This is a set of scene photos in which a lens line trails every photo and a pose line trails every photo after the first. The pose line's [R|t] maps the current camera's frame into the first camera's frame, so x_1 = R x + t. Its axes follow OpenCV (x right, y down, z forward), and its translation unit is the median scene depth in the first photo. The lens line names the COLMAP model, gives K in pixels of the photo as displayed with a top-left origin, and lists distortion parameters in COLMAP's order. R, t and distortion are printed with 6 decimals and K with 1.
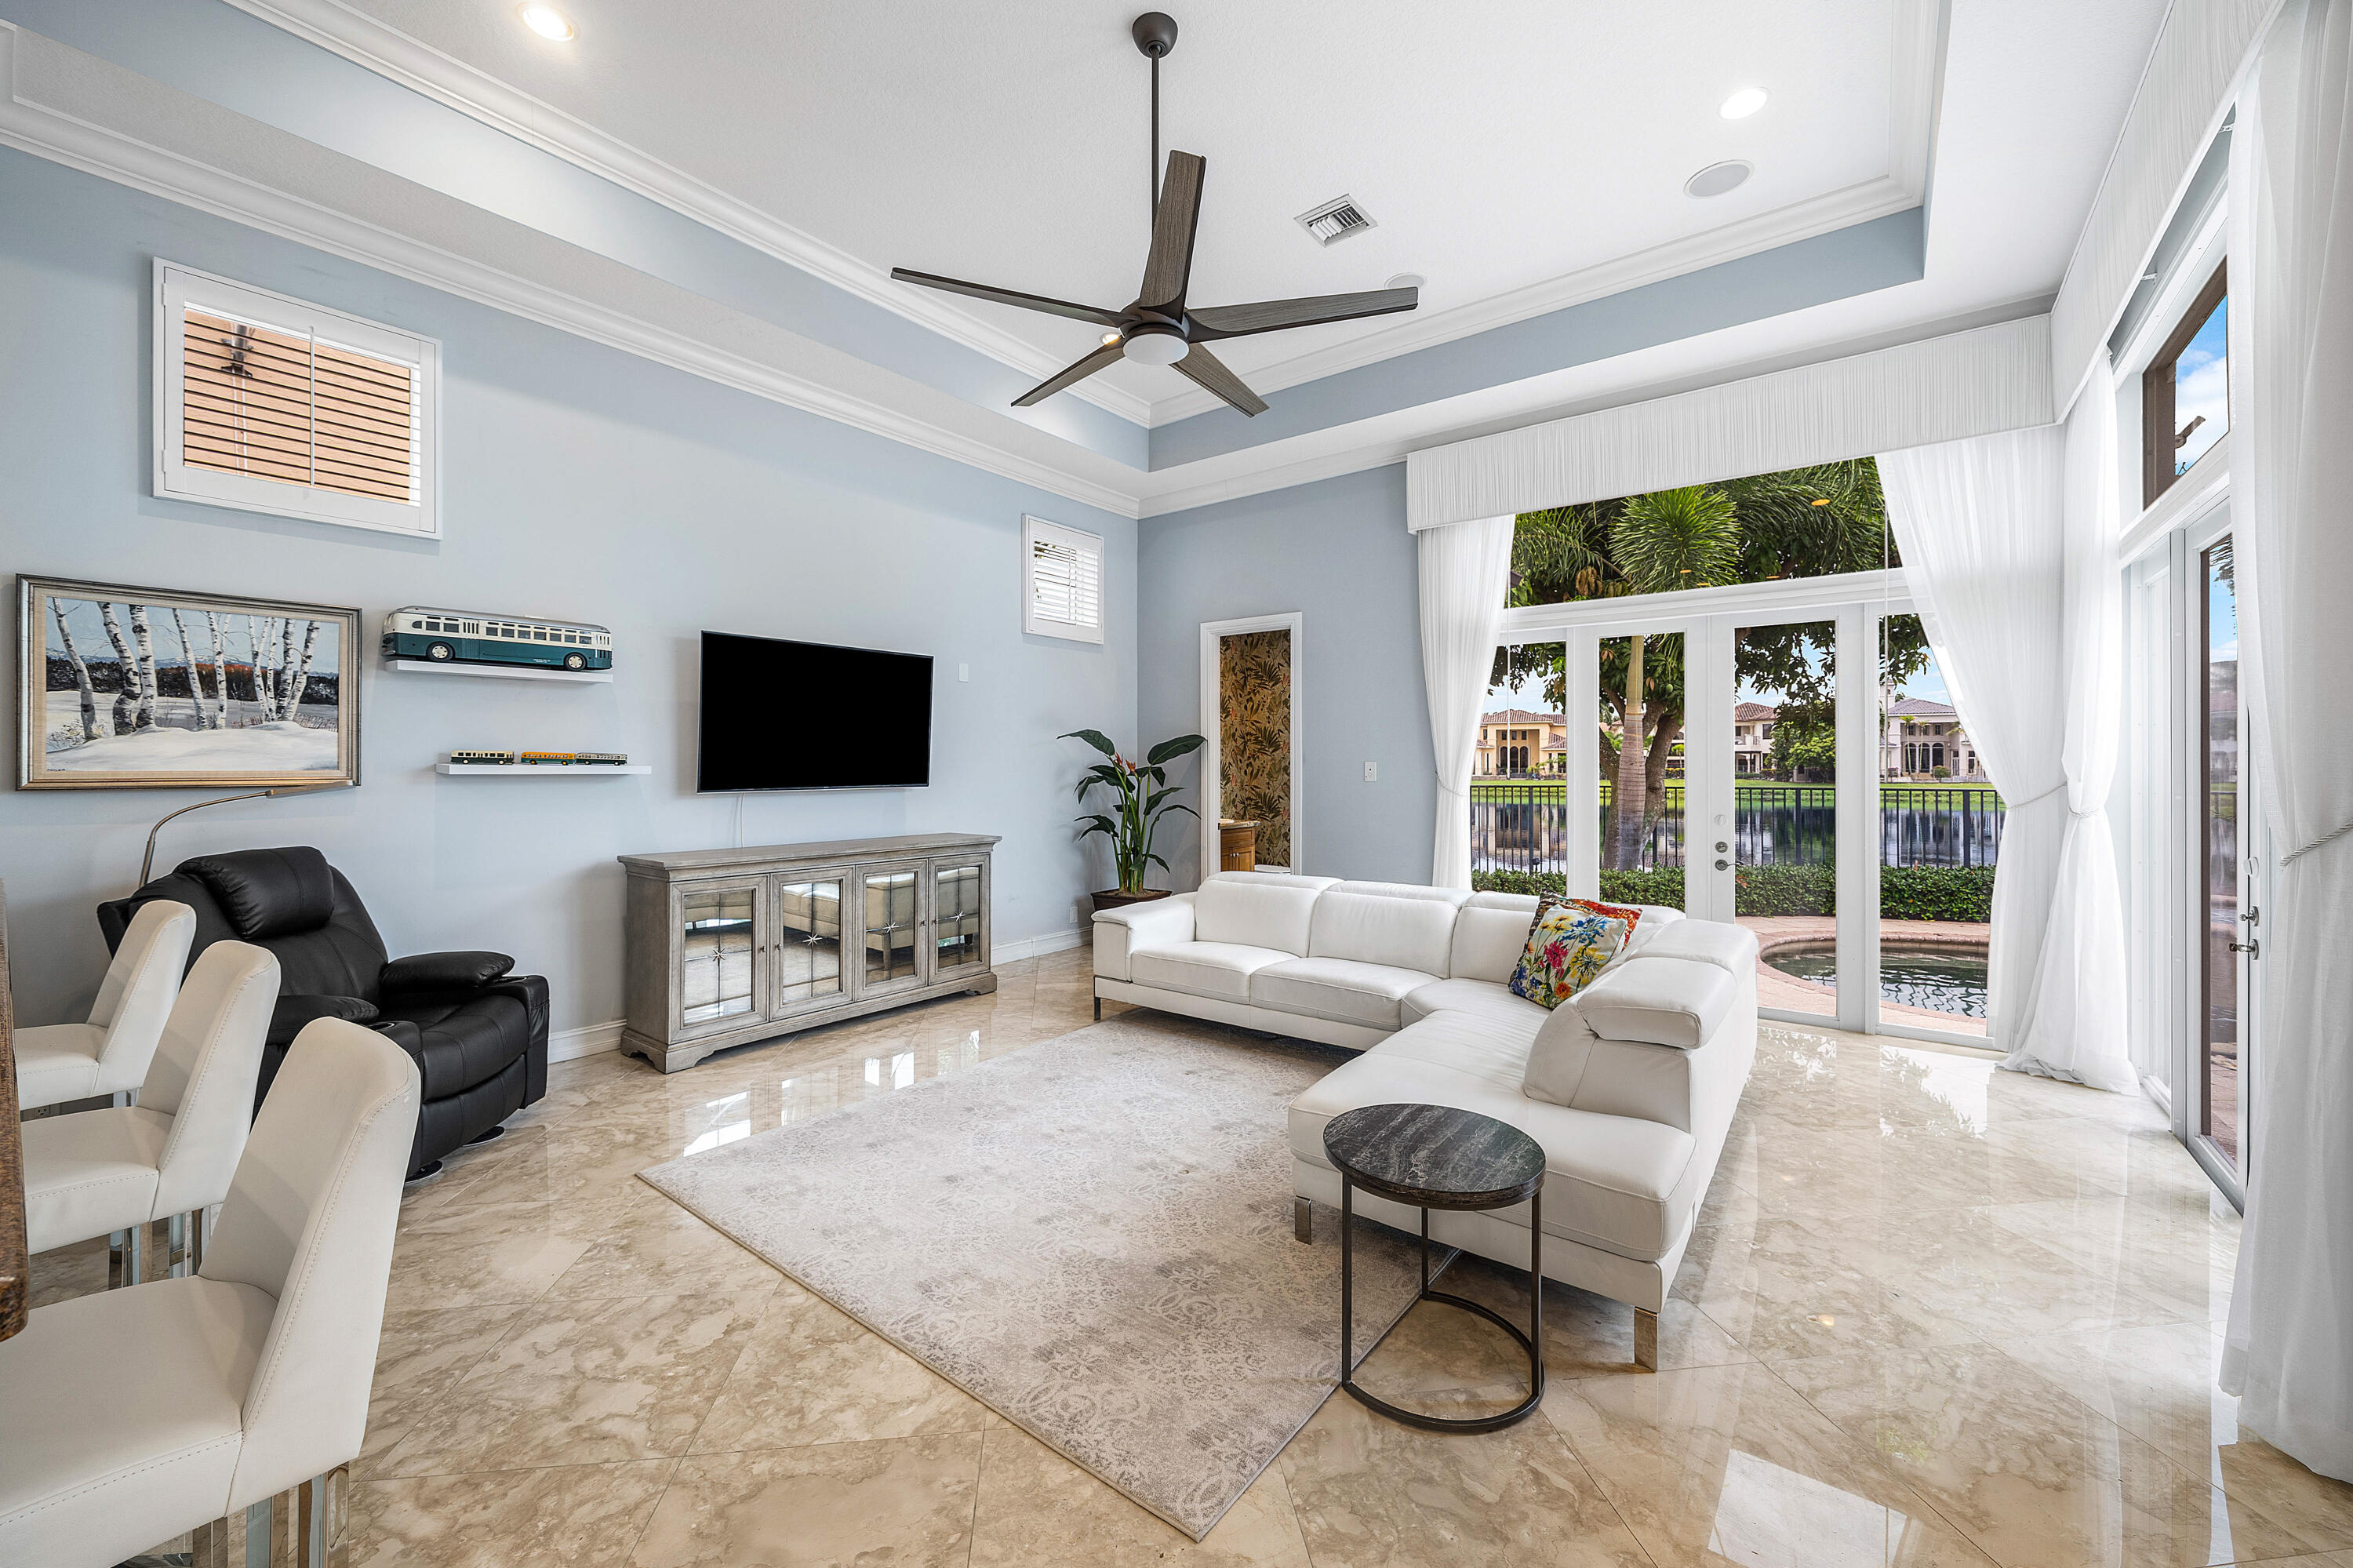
lens RADIAL K [[909.6, 0, 1176.5], [0, 909.6, 765.1], [0, 0, 1]] dist [0.001569, -0.001242]
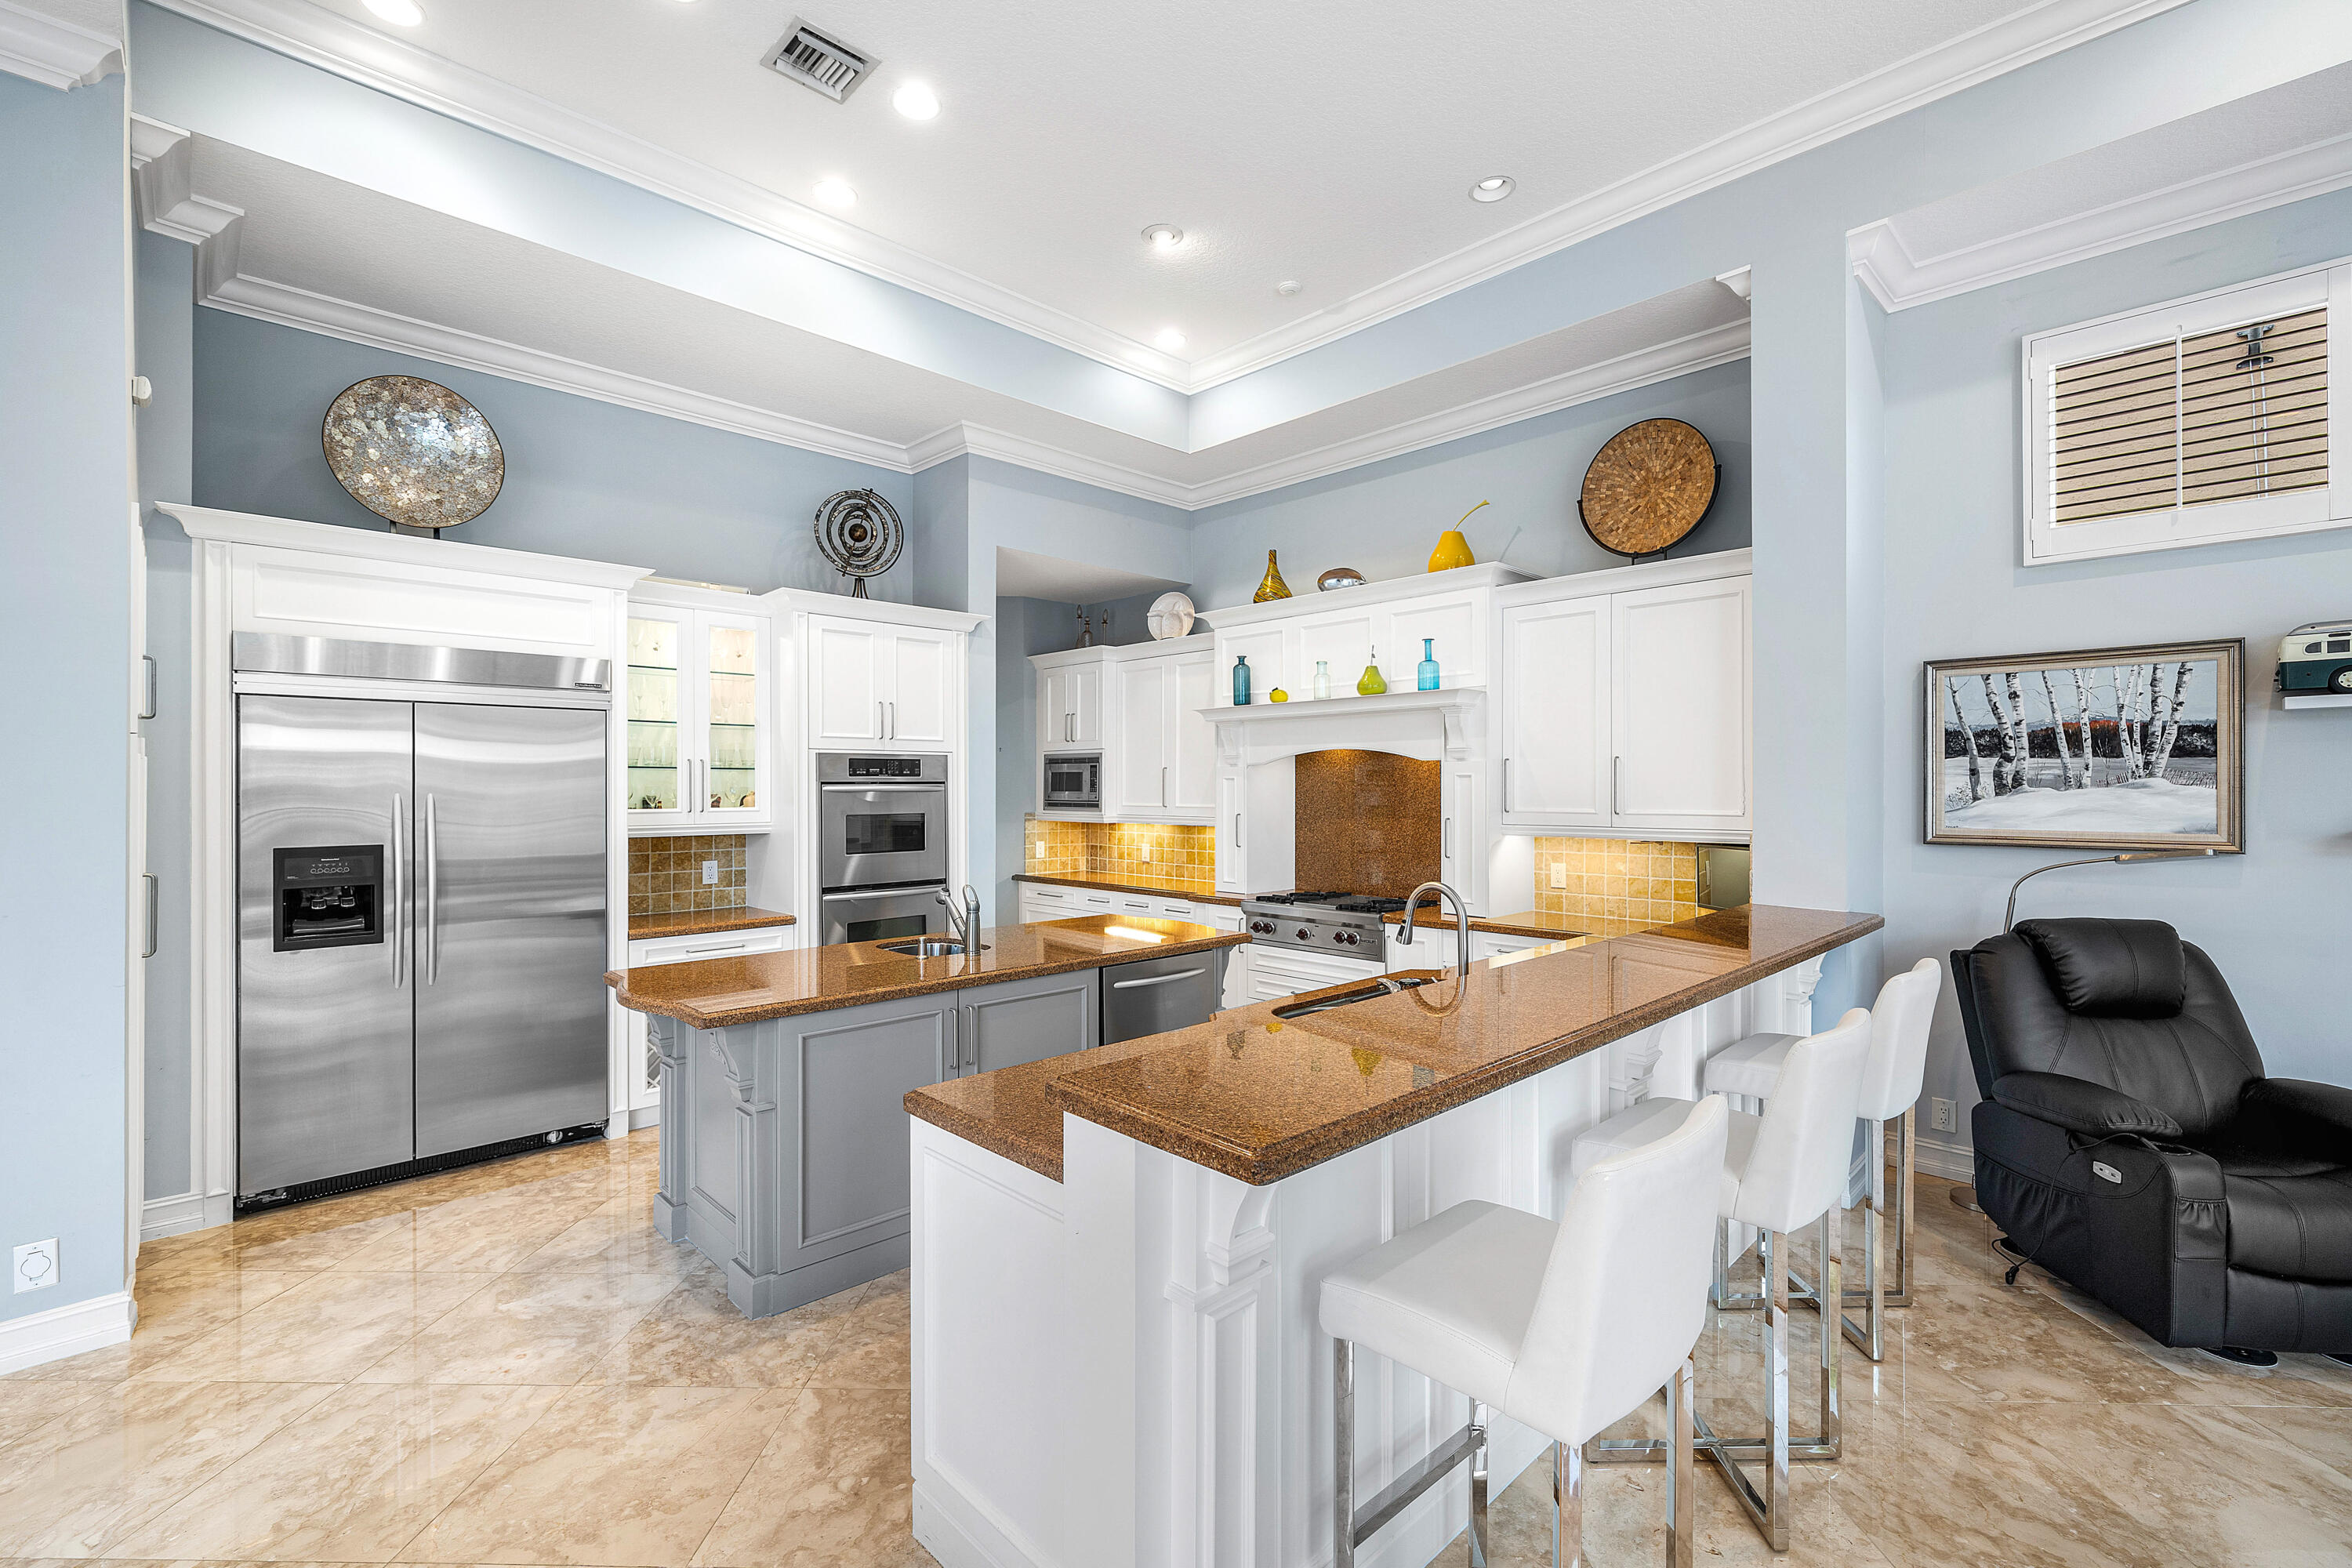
lens RADIAL K [[1013.6, 0, 1172.5], [0, 1013.6, 787.2], [0, 0, 1]] dist [0.002592, 0.001285]
pose [[-0.146054, -0.000952, -0.989276, 0.129065], [0.000932, 0.999999, -0.001100, -0.031821], [0.989276, -0.001083, -0.146053, 0.153361]]
